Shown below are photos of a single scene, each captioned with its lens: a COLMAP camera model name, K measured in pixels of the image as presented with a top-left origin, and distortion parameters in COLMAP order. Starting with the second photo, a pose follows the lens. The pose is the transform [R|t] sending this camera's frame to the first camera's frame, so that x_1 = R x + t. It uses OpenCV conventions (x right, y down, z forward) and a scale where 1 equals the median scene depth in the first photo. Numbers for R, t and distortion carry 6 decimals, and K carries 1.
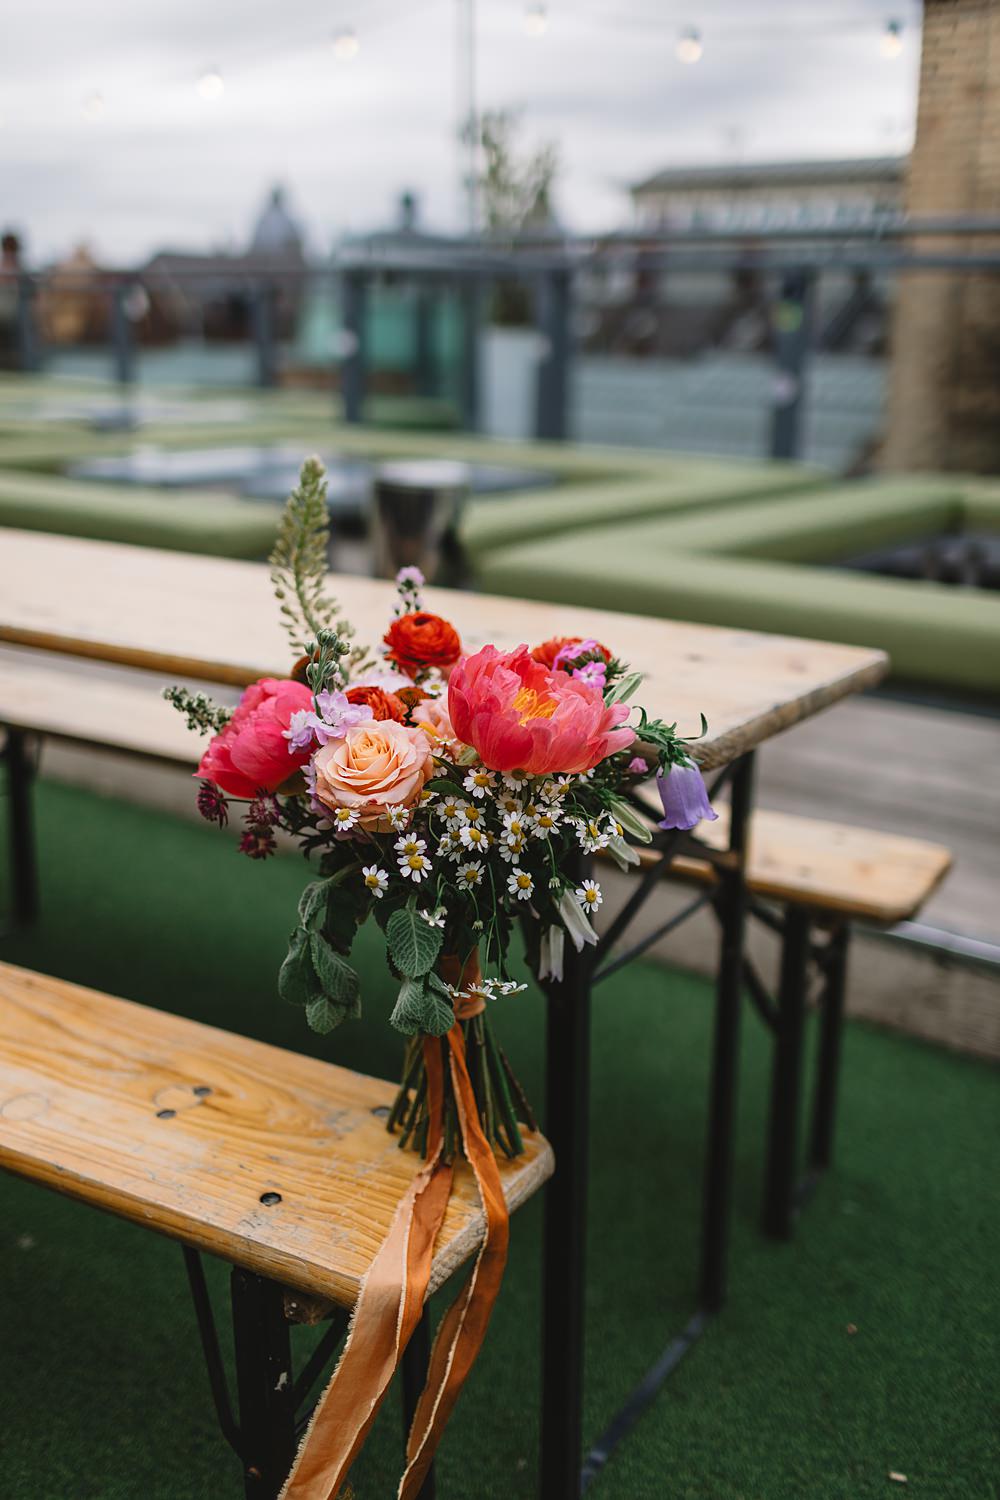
lens RADIAL K [[1424.4, 0, 500.0], [0, 1424.4, 750.0], [0, 0, 1]] dist [0.001860, -0.010205]
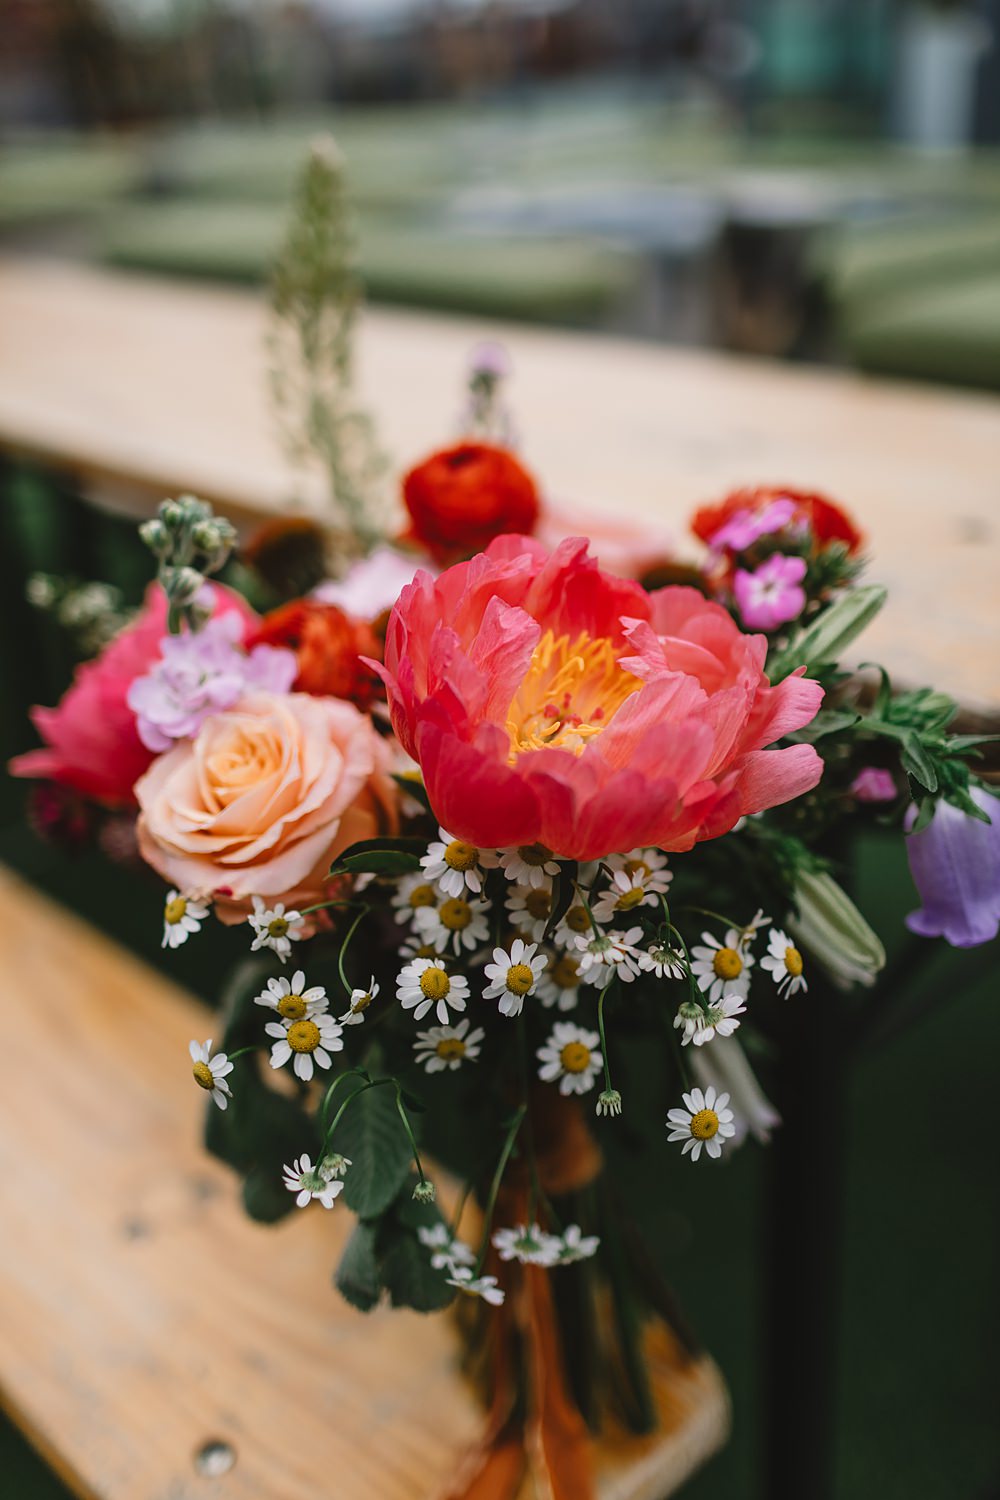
lens RADIAL K [[1424.4, 0, 500.0], [0, 1424.4, 750.0], [0, 0, 1]] dist [0.001860, -0.010205]
pose [[0.959881, 0.046140, -0.276585, 0.118830], [-0.000267, 0.986519, 0.163646, -0.082675], [0.280407, -0.157007, 0.946953, 0.585224]]
